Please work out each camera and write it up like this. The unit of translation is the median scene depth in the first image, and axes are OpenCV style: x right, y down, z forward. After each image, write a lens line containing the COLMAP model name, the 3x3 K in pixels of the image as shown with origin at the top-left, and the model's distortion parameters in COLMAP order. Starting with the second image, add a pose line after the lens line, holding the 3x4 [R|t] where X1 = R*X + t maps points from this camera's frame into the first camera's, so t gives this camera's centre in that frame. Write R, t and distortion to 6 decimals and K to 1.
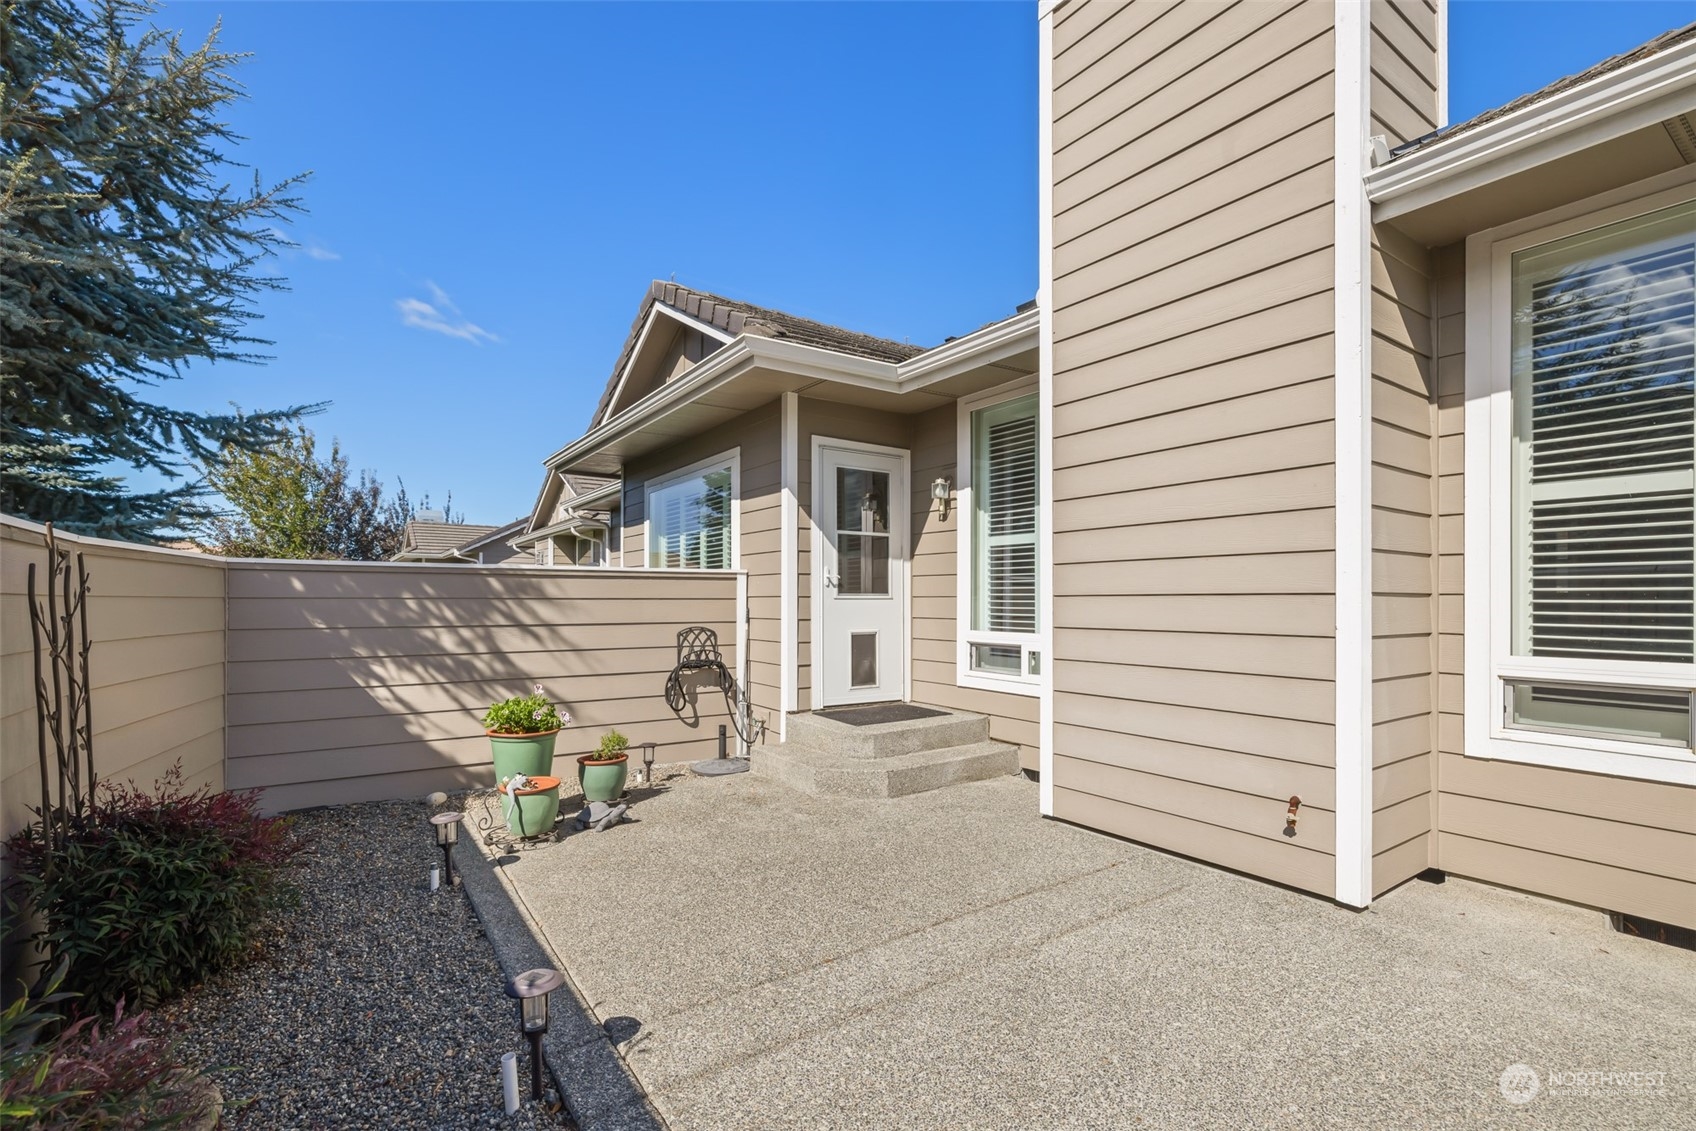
lens RADIAL K [[740.8, 0, 854.6], [0, 740.8, 571.5], [0, 0, 1]] dist [0.002461, 0.000280]
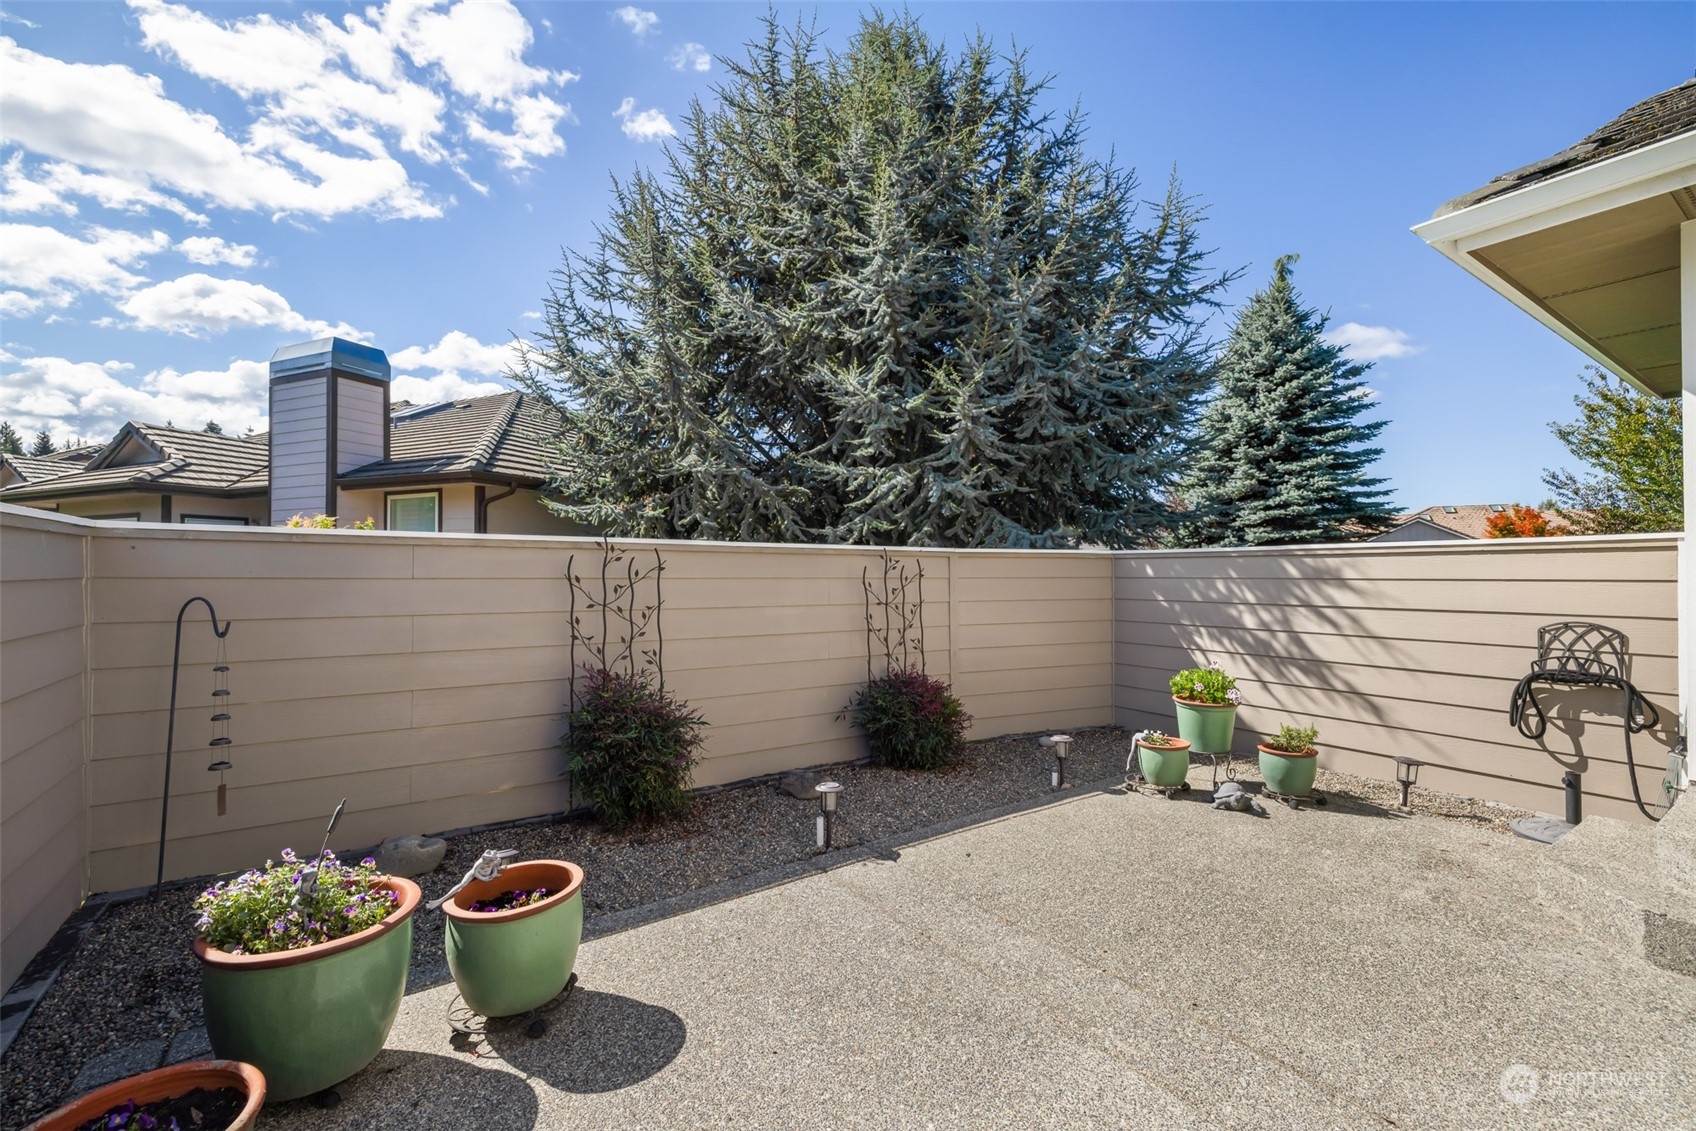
lens RADIAL K [[717.4, 0, 849.6], [0, 717.4, 553.1], [0, 0, 1]] dist [0.000097, 0.000074]
pose [[-0.026911, -0.035545, -0.999006, 0.552388], [0.045122, 0.998306, -0.036736, 0.007353], [0.998619, -0.046066, -0.025261, 0.432371]]
